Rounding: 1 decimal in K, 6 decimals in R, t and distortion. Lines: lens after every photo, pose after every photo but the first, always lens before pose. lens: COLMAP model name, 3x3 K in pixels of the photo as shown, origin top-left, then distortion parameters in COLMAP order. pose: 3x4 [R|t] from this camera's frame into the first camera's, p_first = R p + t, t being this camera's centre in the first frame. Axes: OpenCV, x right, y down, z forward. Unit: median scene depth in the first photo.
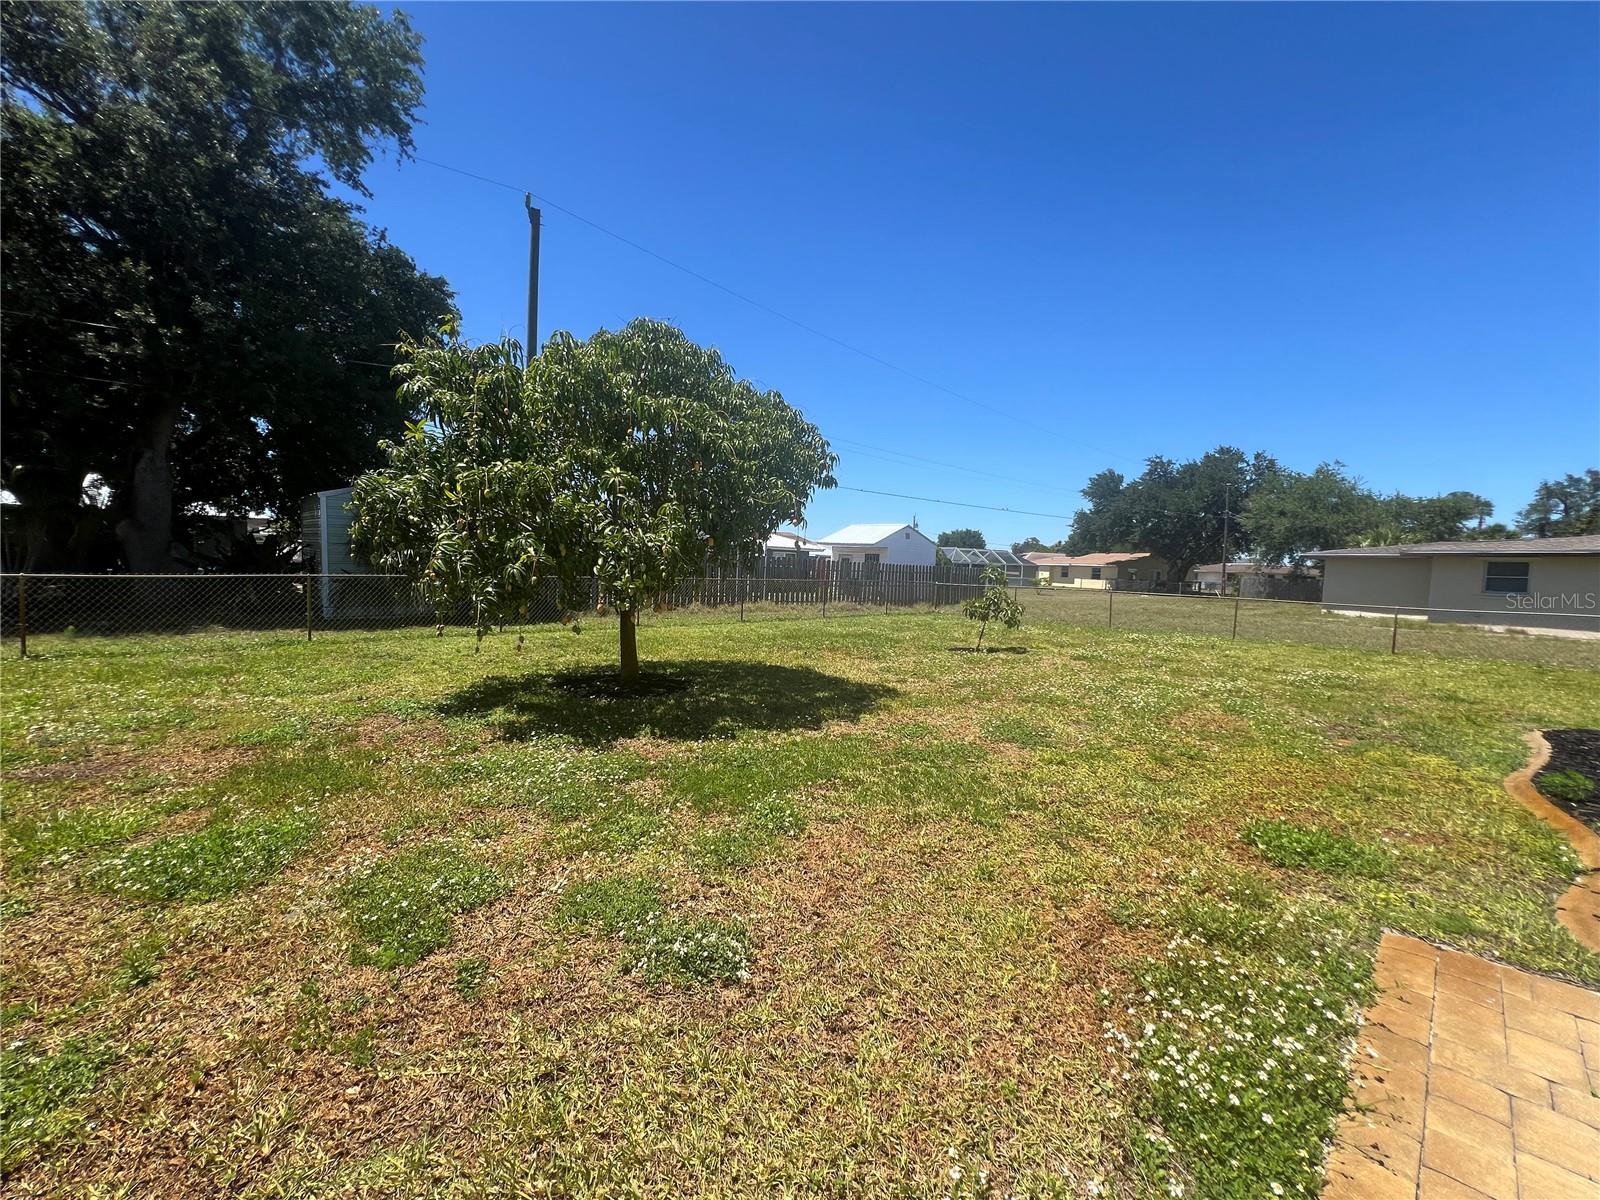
lens RADIAL K [[642.5, 0, 799.6], [0, 642.5, 604.2], [0, 0, 1]] dist [-0.003166, 0.001018]
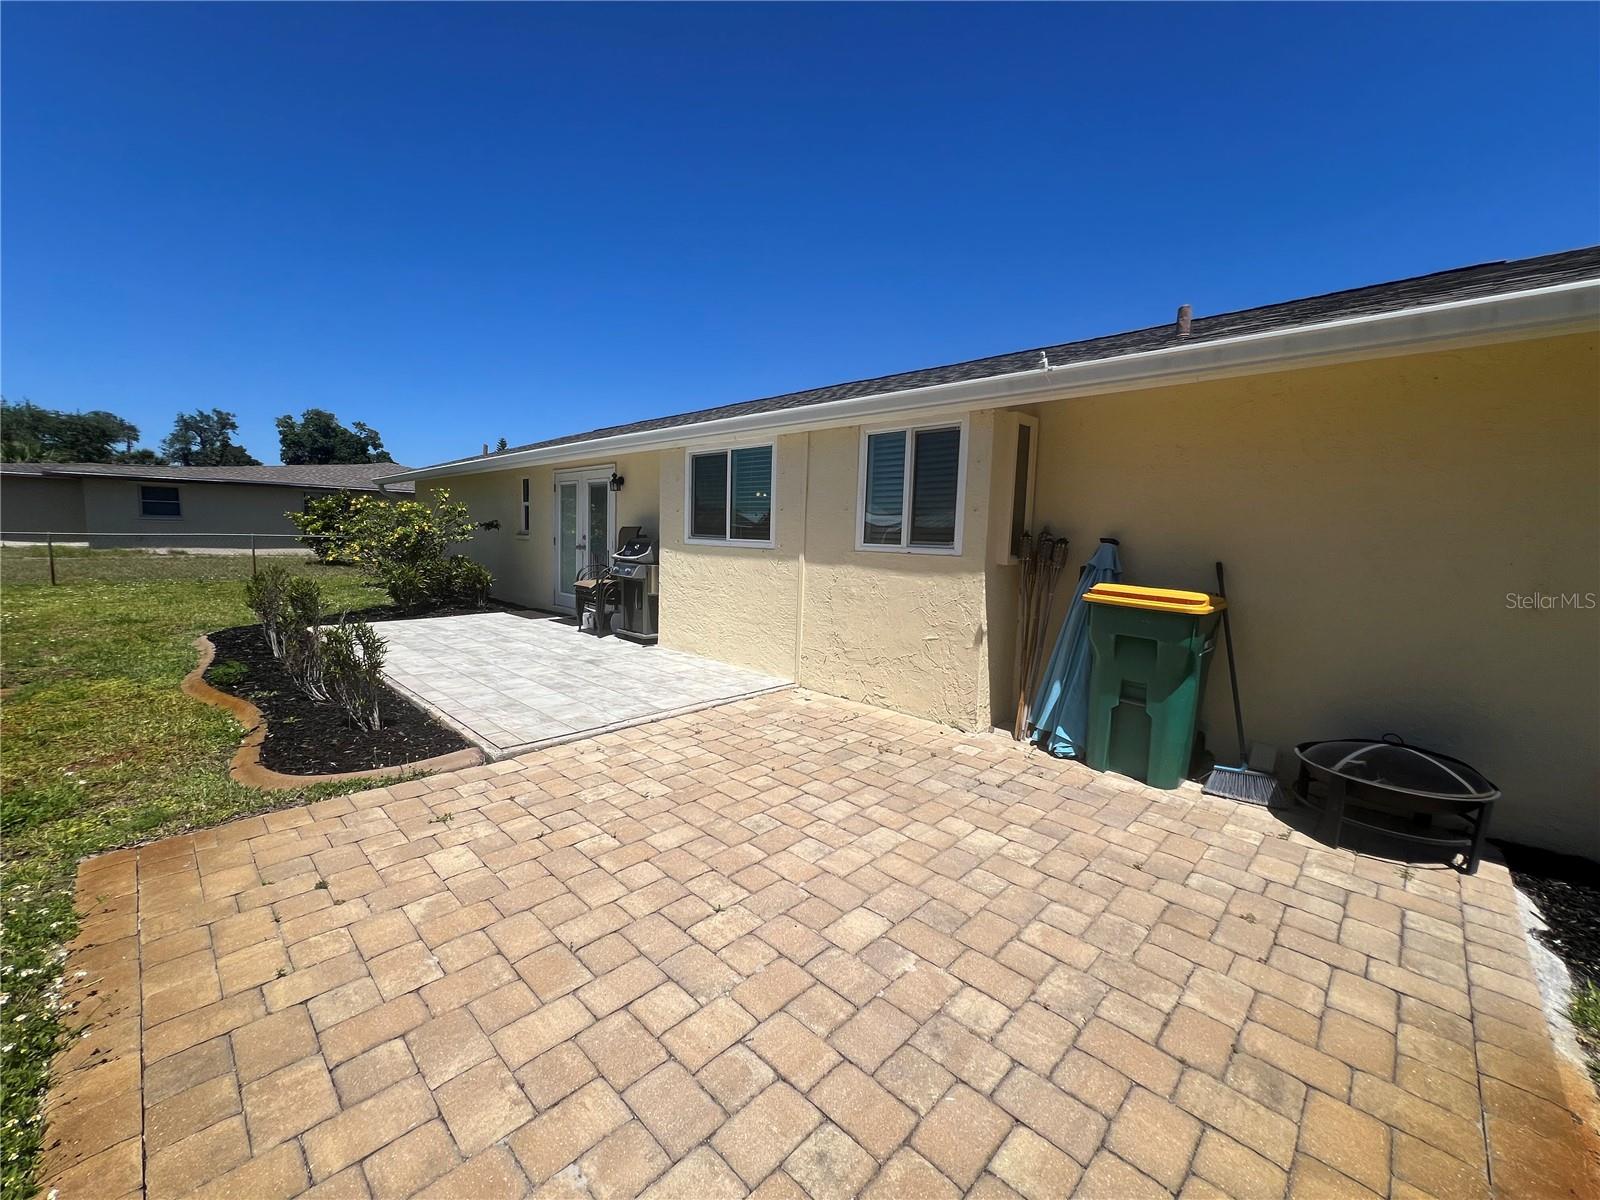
lens RADIAL K [[642.5, 0, 799.6], [0, 642.5, 604.2], [0, 0, 1]] dist [-0.003166, 0.001018]
pose [[-0.038179, -0.142978, 0.988989, -0.013223], [0.027867, 0.989174, 0.144080, 0.009130], [-0.998882, 0.033061, -0.033781, -0.029450]]
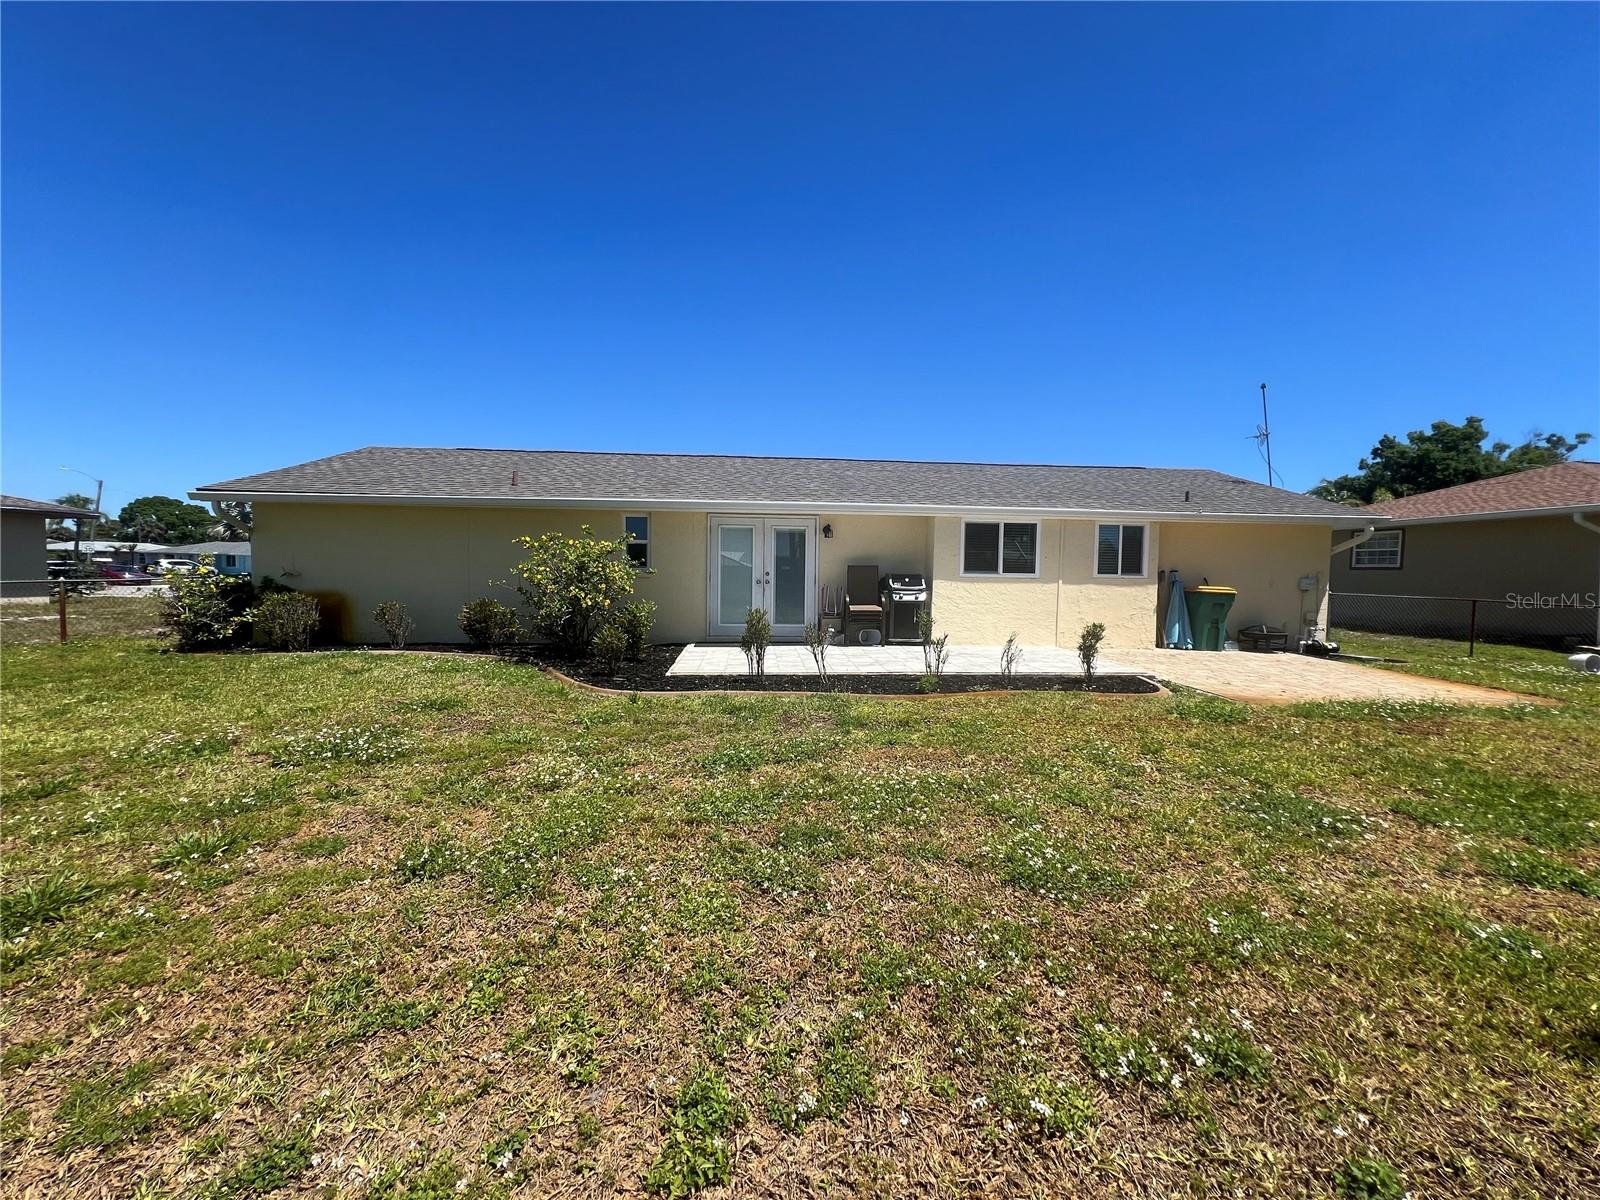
lens RADIAL K [[642.5, 0, 799.6], [0, 642.5, 604.2], [0, 0, 1]] dist [-0.003166, 0.001018]
pose [[-0.774004, -0.077698, 0.628396, 0.373774], [-0.003171, 0.992906, 0.118862, -0.083432], [-0.633173, 0.090007, -0.768759, 2.001691]]
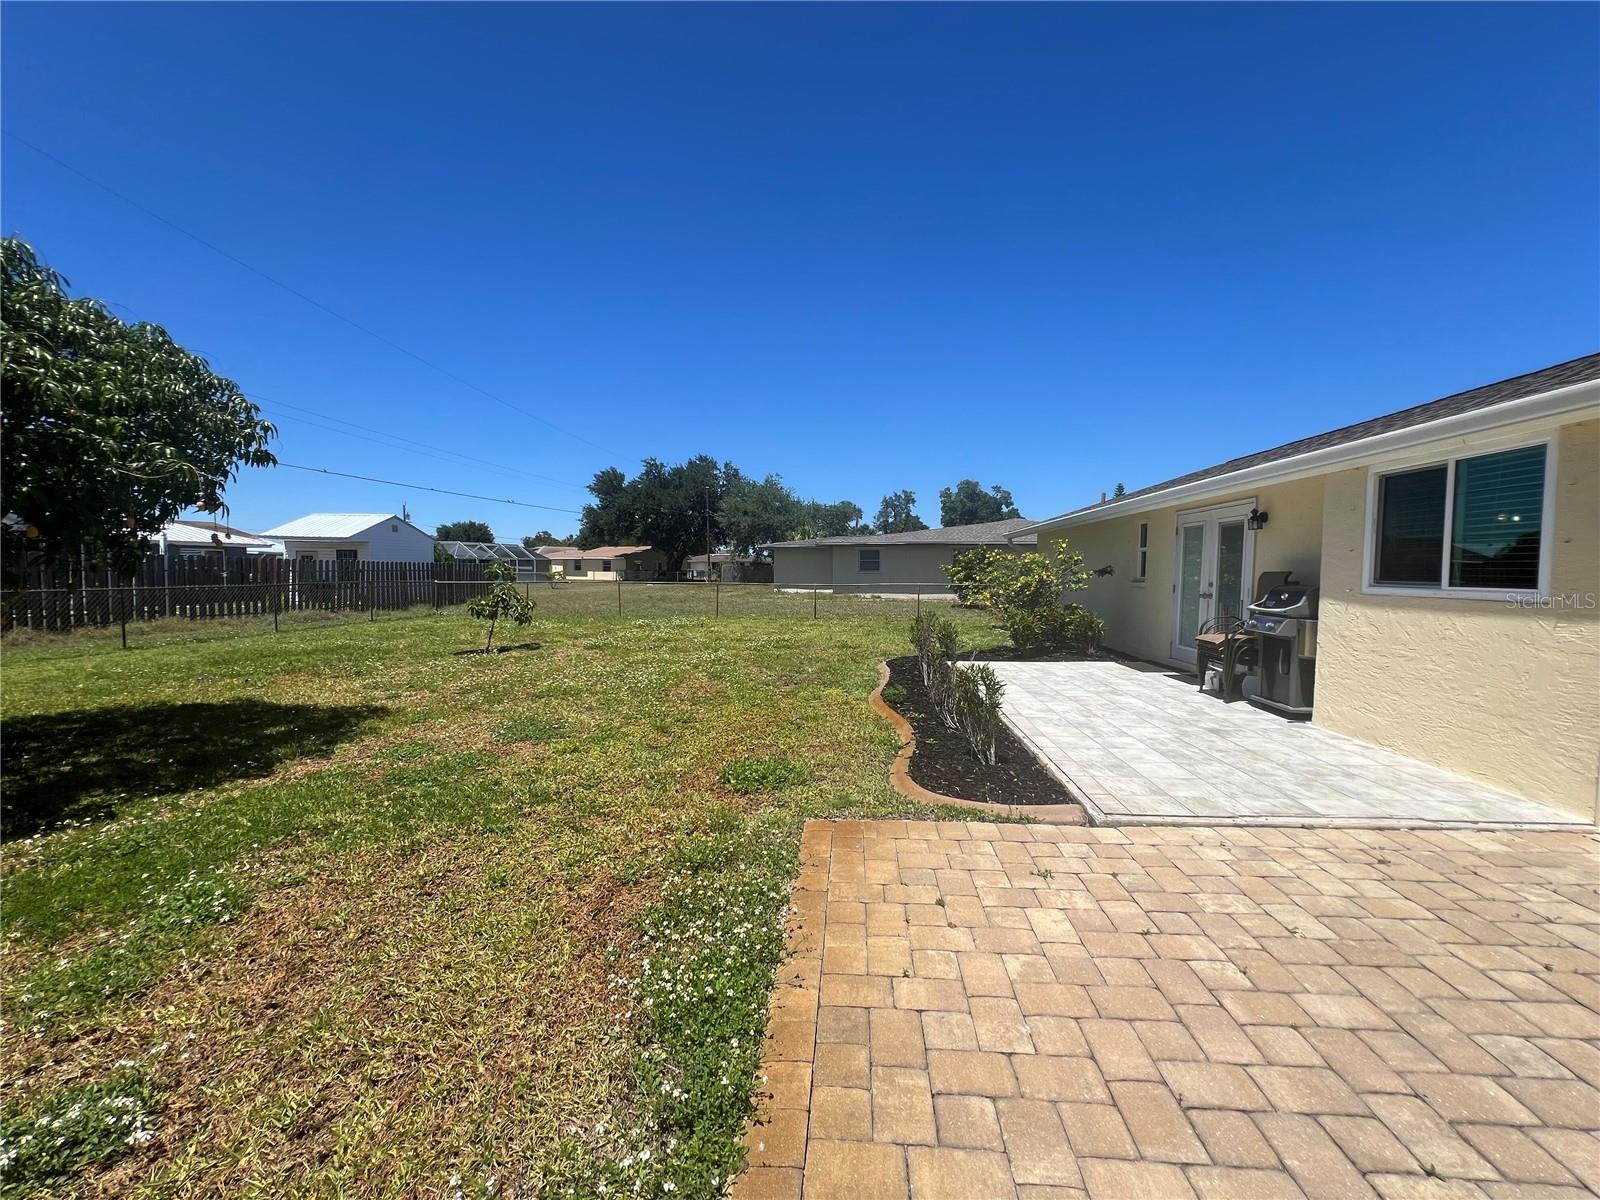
lens RADIAL K [[642.5, 0, 799.6], [0, 642.5, 604.2], [0, 0, 1]] dist [-0.003166, 0.001018]
pose [[0.750298, -0.067312, 0.657664, 0.014752], [0.061067, 0.997606, 0.032436, 0.001535], [-0.658273, 0.015825, 0.752613, -0.015650]]
